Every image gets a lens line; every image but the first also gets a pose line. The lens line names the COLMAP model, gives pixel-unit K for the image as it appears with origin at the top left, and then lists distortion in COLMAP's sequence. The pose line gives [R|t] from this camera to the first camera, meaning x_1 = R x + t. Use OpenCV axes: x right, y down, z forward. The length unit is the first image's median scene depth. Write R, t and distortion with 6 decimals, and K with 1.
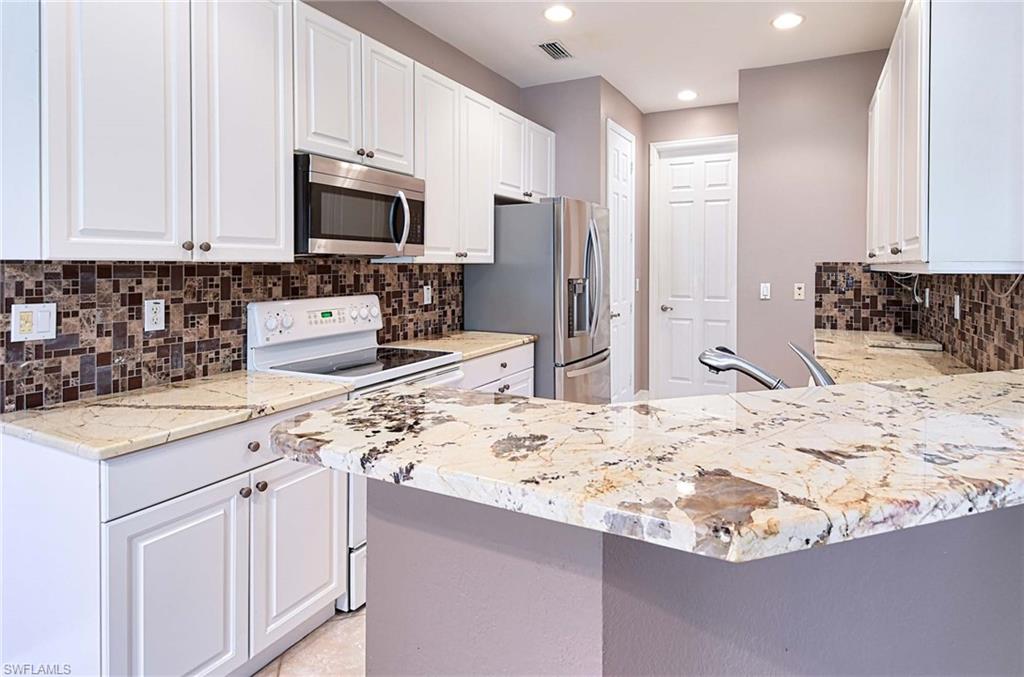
lens RADIAL K [[543.8, 0, 534.8], [0, 543.8, 267.3], [0, 0, 1]] dist [0.021884, -0.002272]
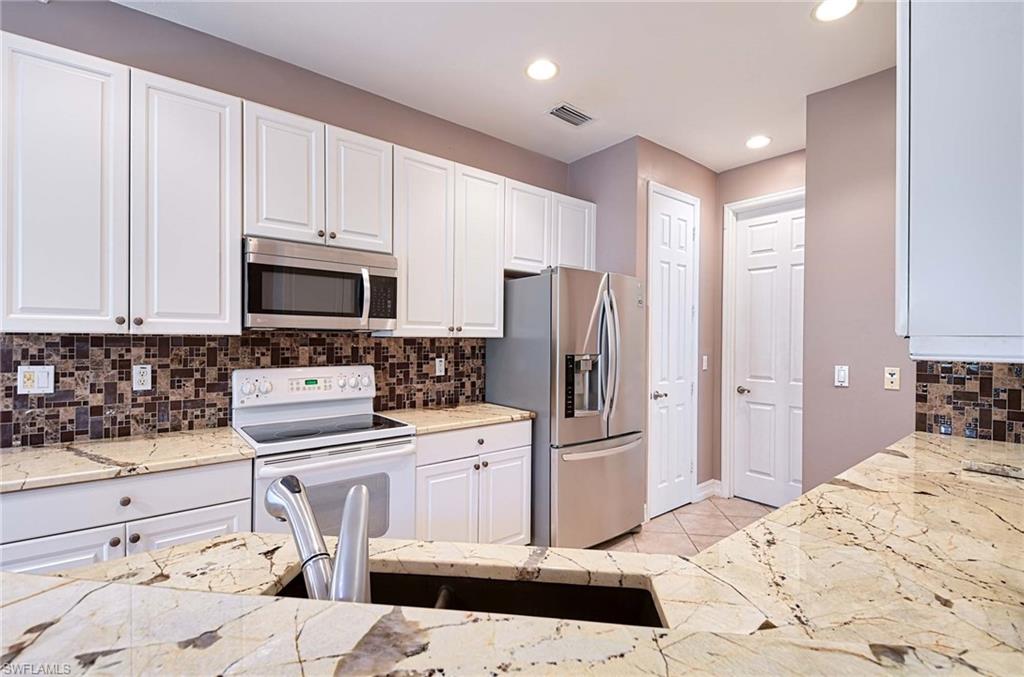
lens RADIAL K [[460.4, 0, 512.0], [0, 460.4, 338.5], [0, 0, 1]] dist [0.027136, -0.016552]
pose [[0.912431, 0.007416, -0.409164, 0.385630], [-0.009690, 0.999947, -0.003484, -0.003827], [0.409116, 0.007143, 0.912454, 0.305348]]
